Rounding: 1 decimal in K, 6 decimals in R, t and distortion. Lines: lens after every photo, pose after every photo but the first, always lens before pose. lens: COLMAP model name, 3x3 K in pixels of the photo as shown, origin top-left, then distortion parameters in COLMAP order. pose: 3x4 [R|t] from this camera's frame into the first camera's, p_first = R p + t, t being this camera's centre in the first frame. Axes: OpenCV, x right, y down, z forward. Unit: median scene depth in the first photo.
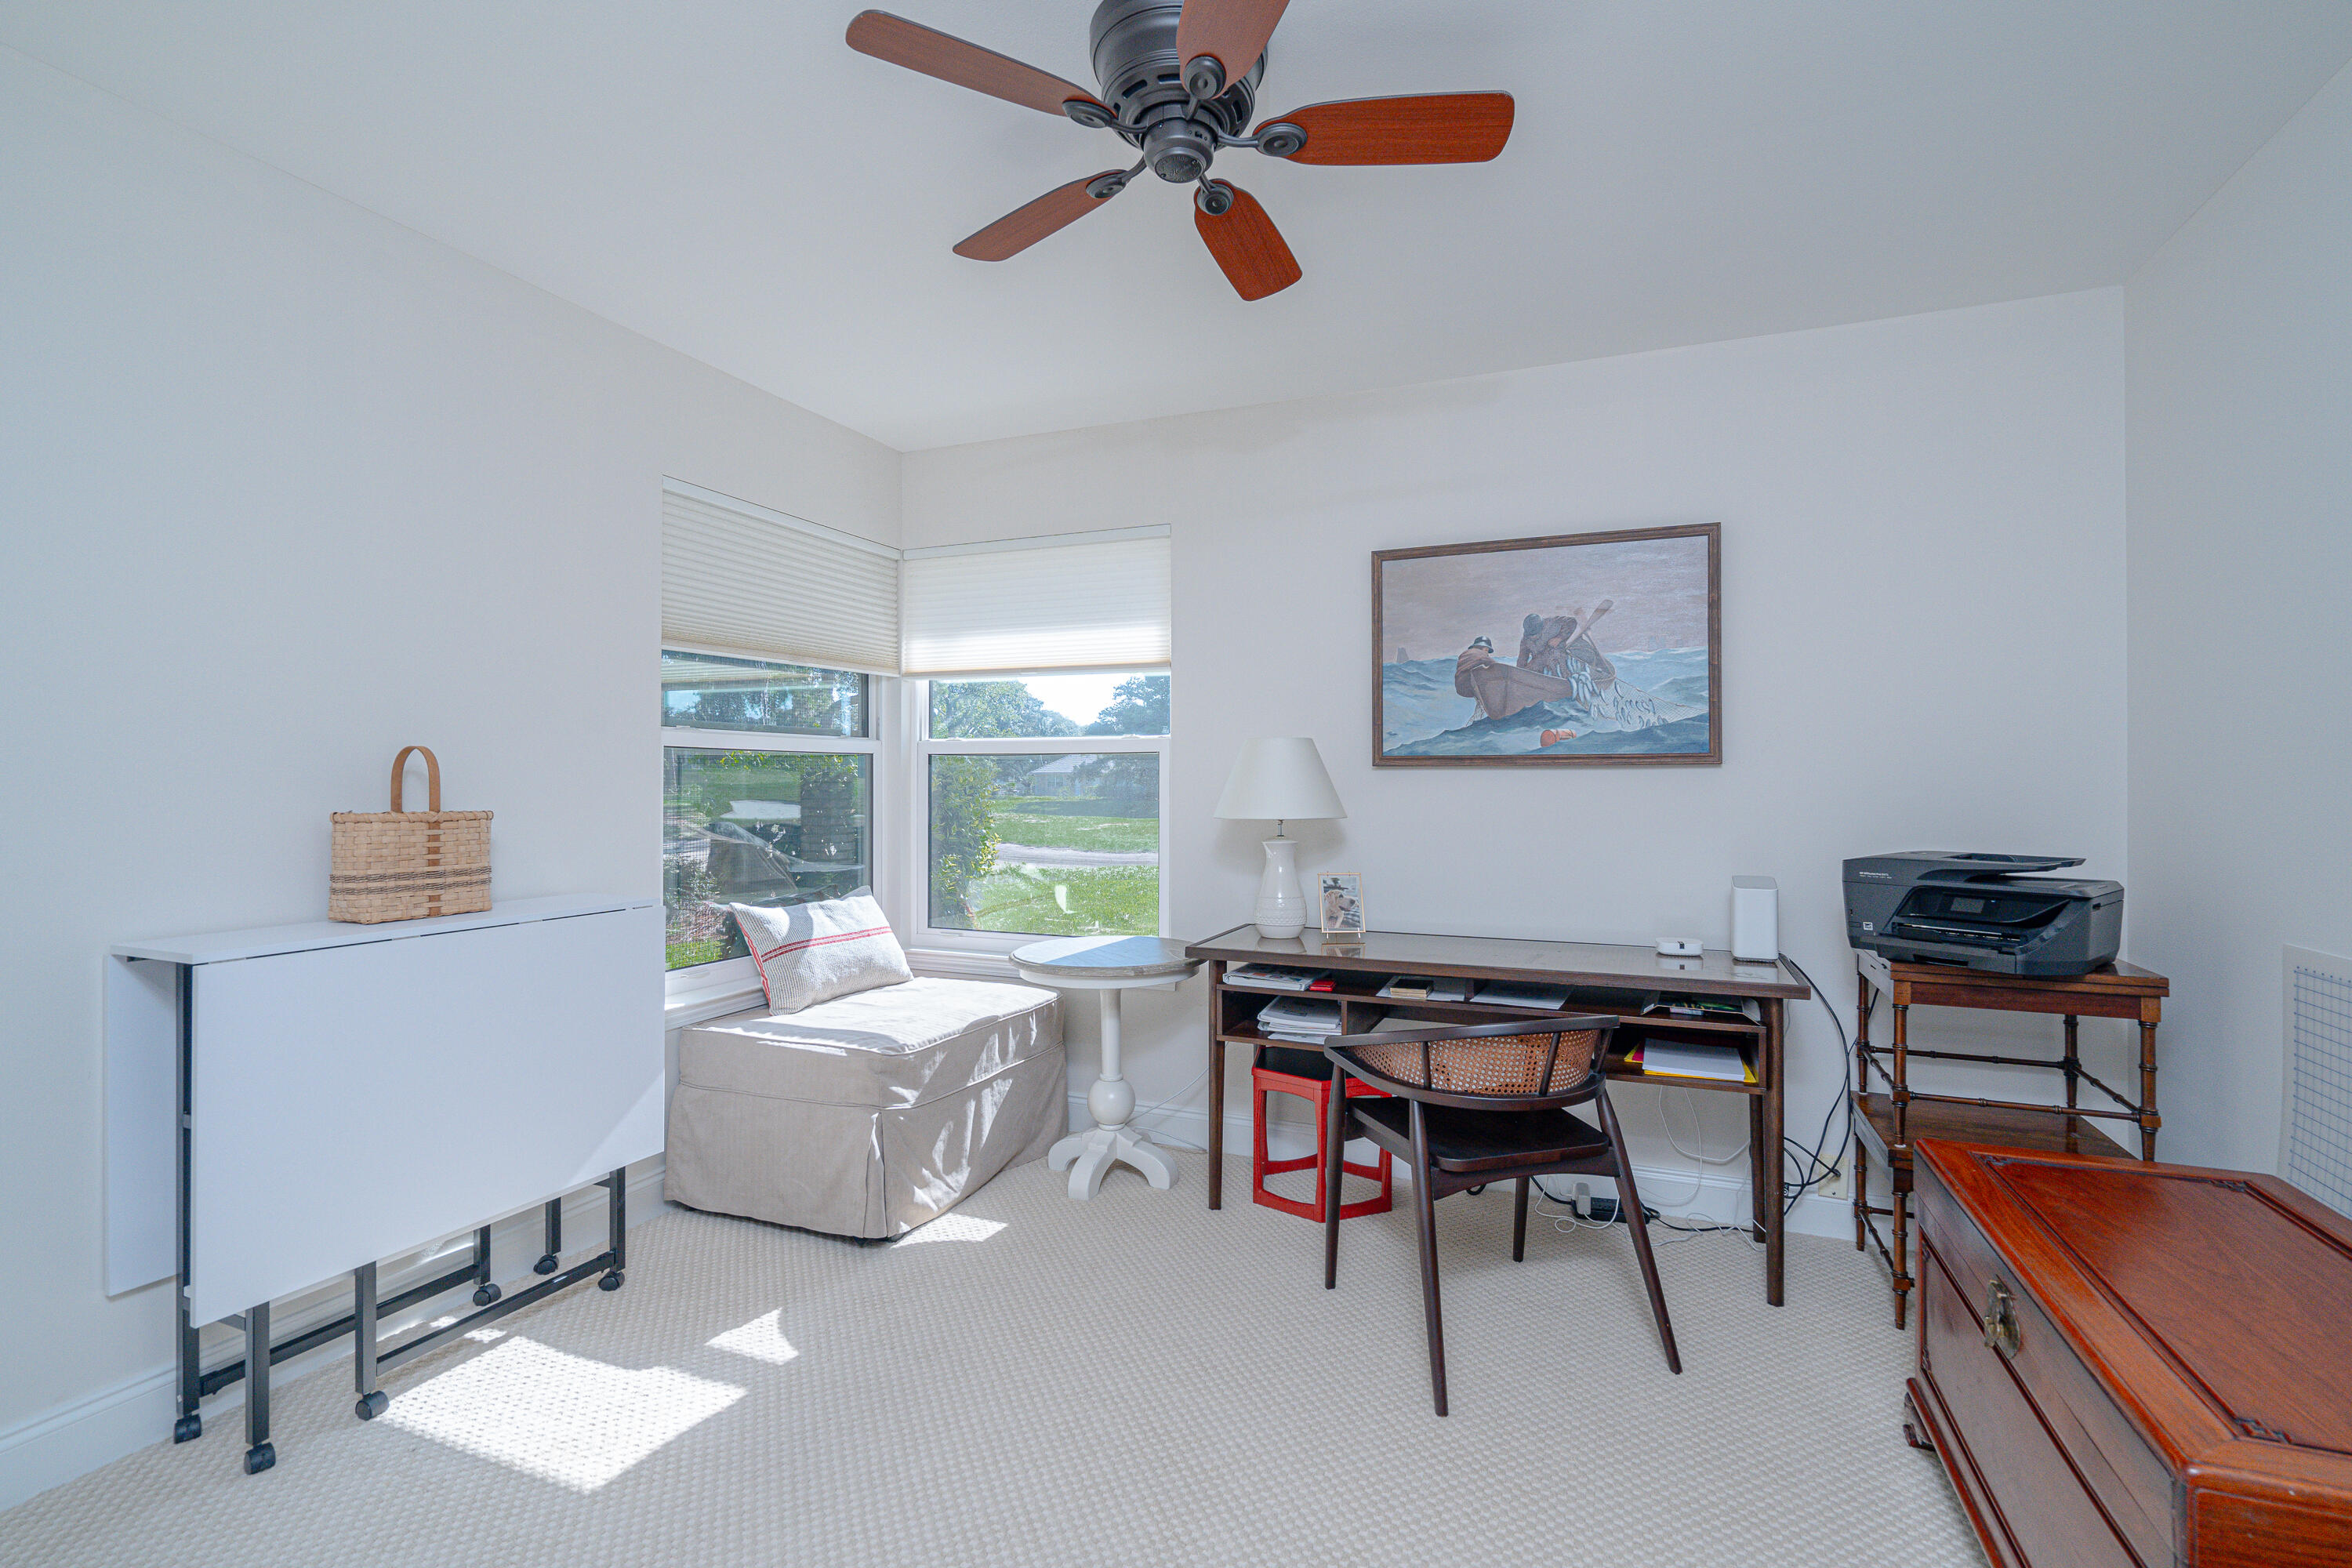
lens RADIAL K [[1082.8, 0, 1174.1], [0, 1082.8, 787.3], [0, 0, 1]] dist [-0.004248, 0.001797]
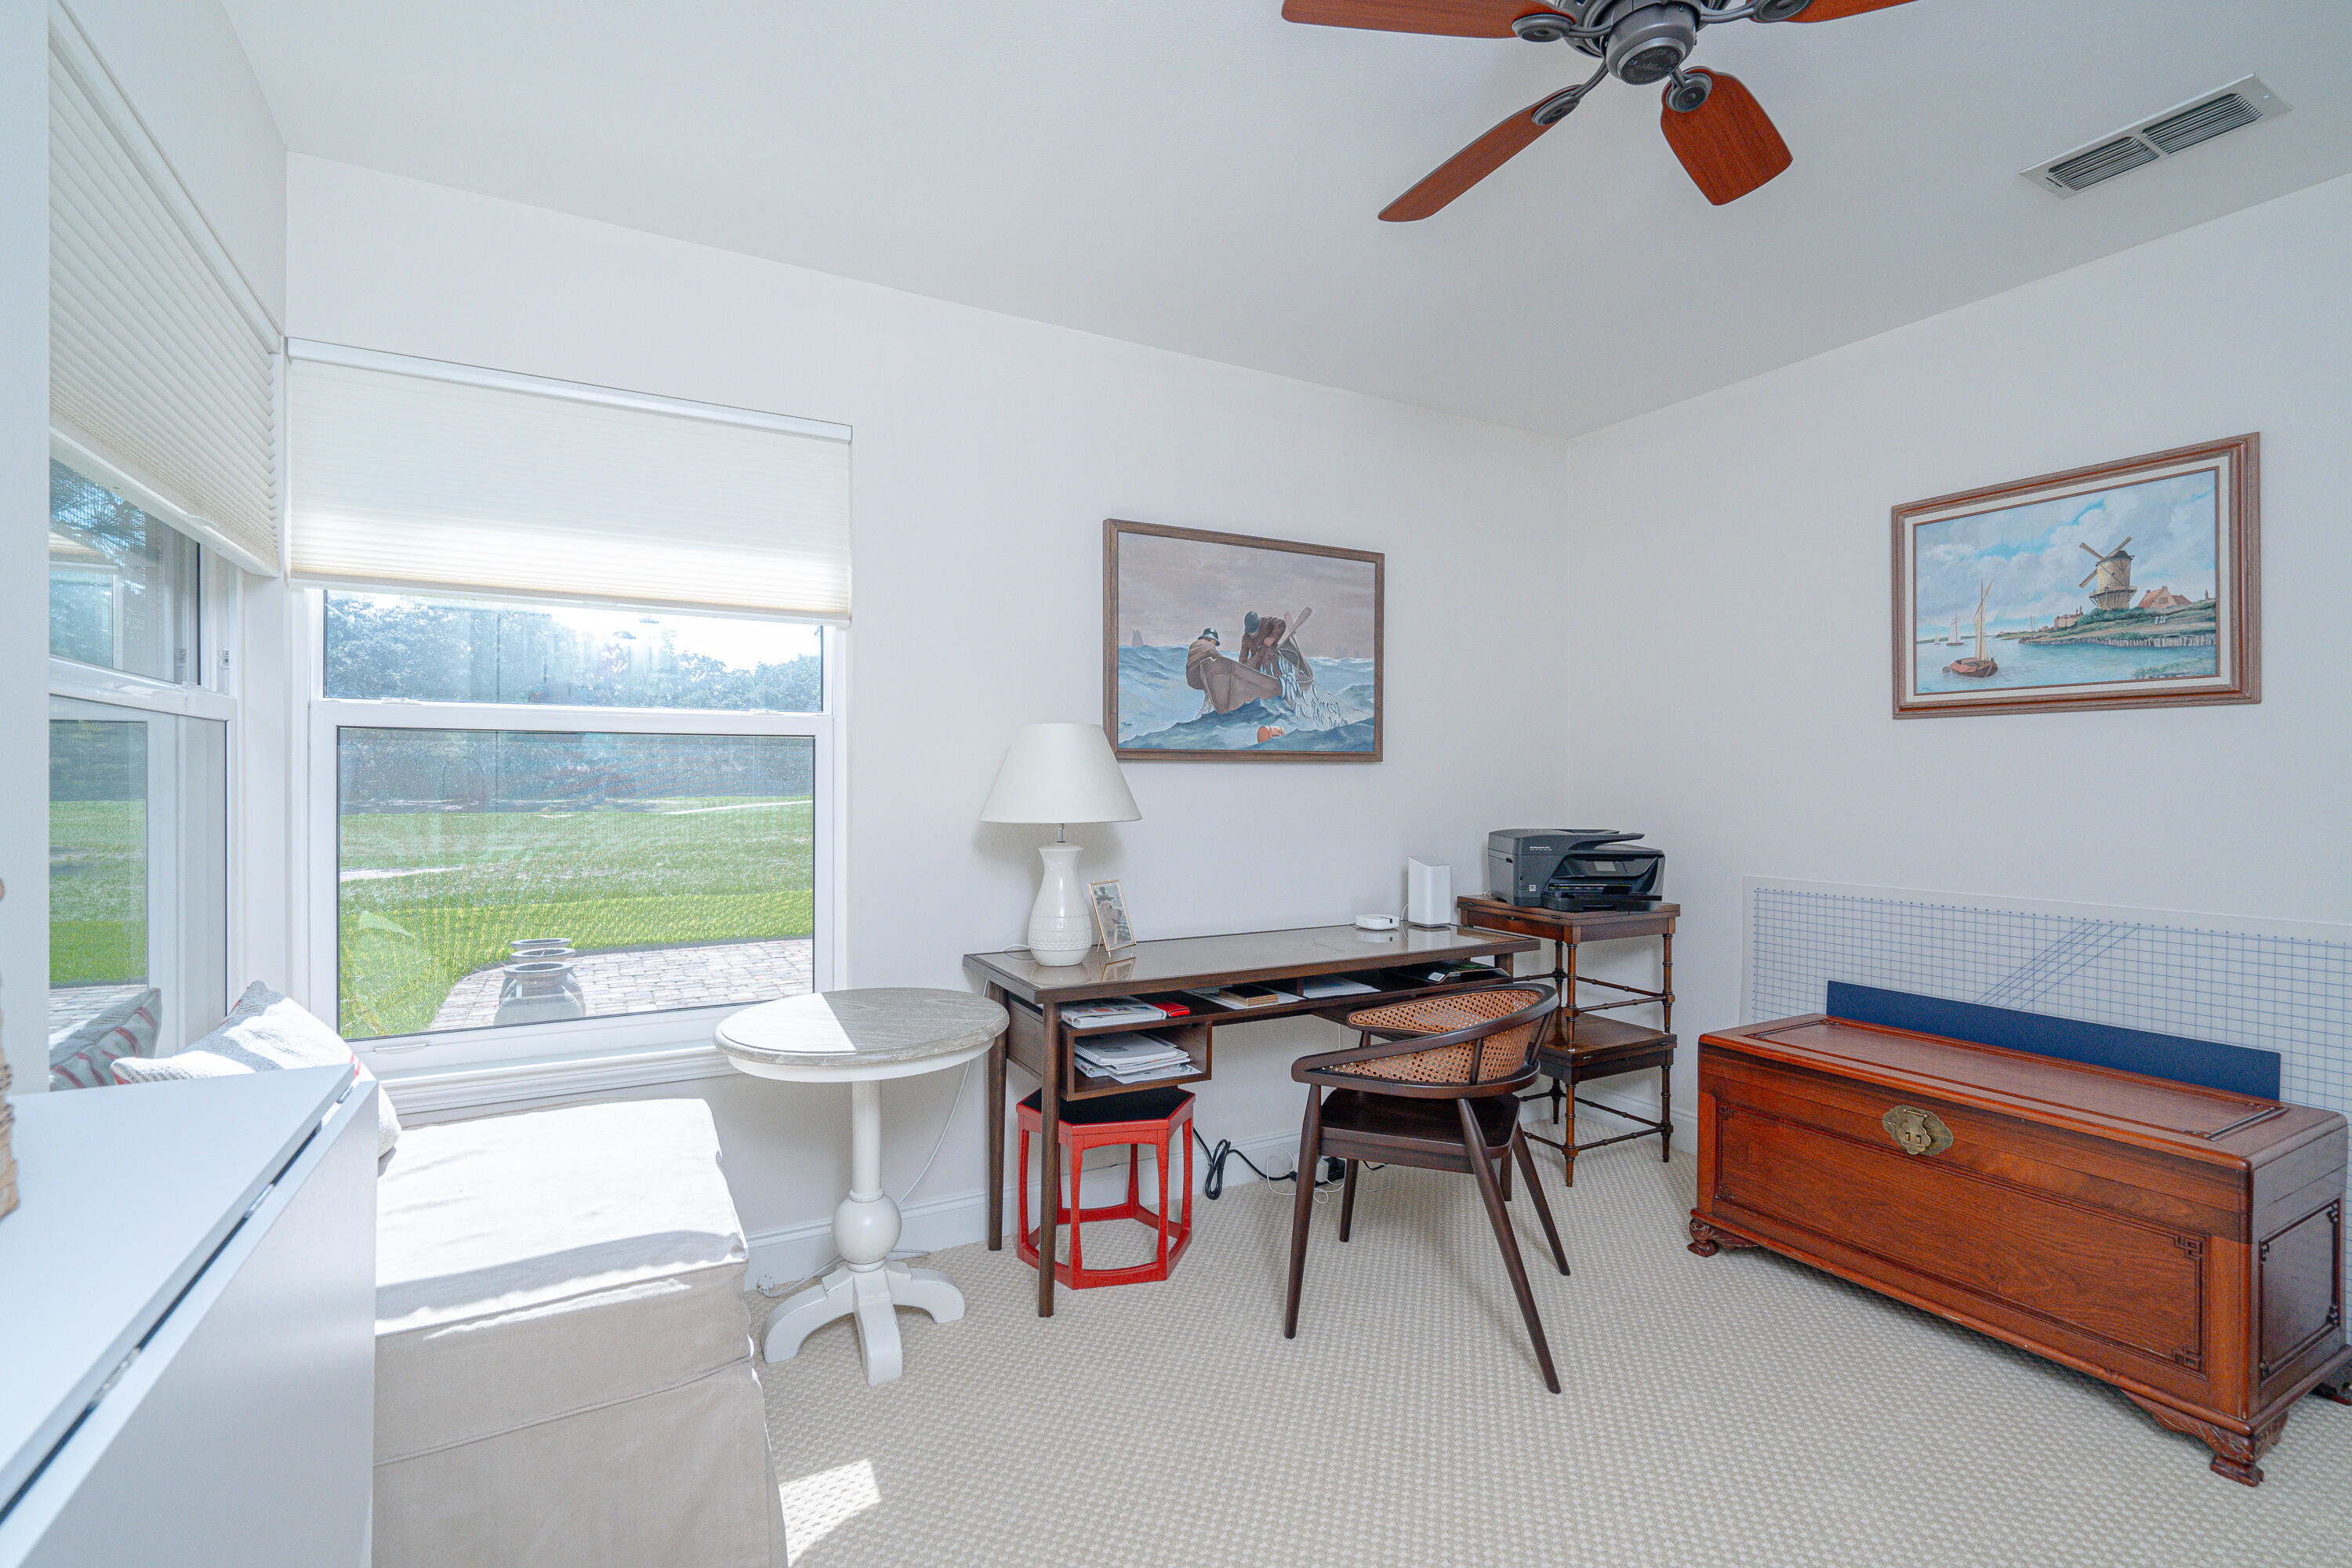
lens RADIAL K [[1082.8, 0, 1174.1], [0, 1082.8, 787.3], [0, 0, 1]] dist [-0.004248, 0.001797]
pose [[0.618613, -0.005347, 0.785677, -0.515761], [0.005061, 0.999983, 0.002820, 0.001496], [-0.785679, 0.002232, 0.618630, 0.430659]]
